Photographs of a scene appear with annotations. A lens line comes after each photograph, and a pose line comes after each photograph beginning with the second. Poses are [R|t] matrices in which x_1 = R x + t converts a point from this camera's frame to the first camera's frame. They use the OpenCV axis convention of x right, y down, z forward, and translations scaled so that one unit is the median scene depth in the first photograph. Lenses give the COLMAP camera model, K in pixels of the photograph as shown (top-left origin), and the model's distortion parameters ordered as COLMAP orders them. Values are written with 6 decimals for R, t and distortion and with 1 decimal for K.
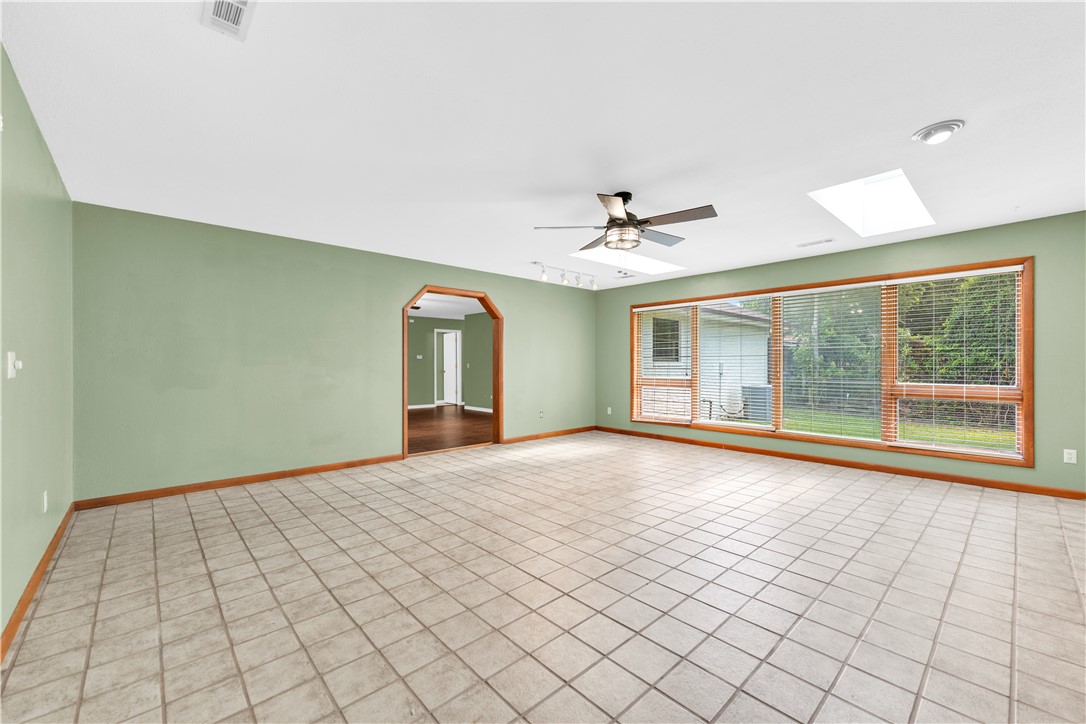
lens RADIAL K [[442.8, 0, 541.4], [0, 442.8, 362.9], [0, 0, 1]] dist [0.002489, 0.000312]
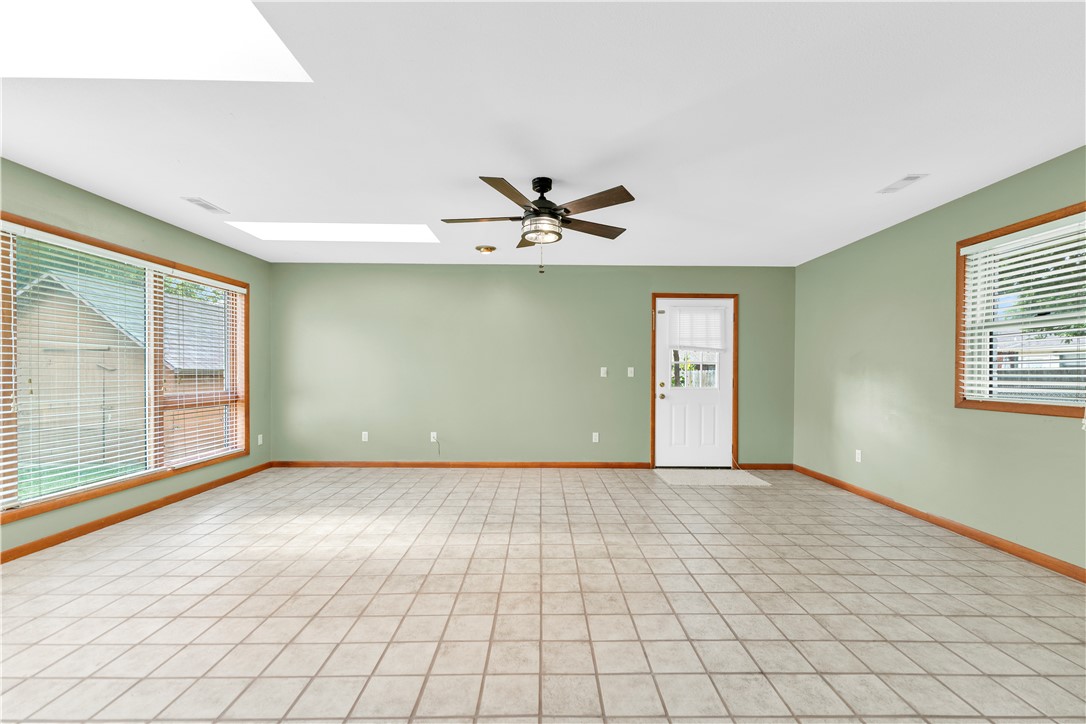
lens RADIAL K [[442.8, 0, 547.1], [0, 442.8, 371.4], [0, 0, 1]] dist [0.002489, 0.000312]
pose [[-0.742324, -0.002338, 0.670037, -0.470771], [-0.005943, 0.999978, -0.003095, 0.001678], [-0.670015, -0.006280, -0.742321, 1.844551]]
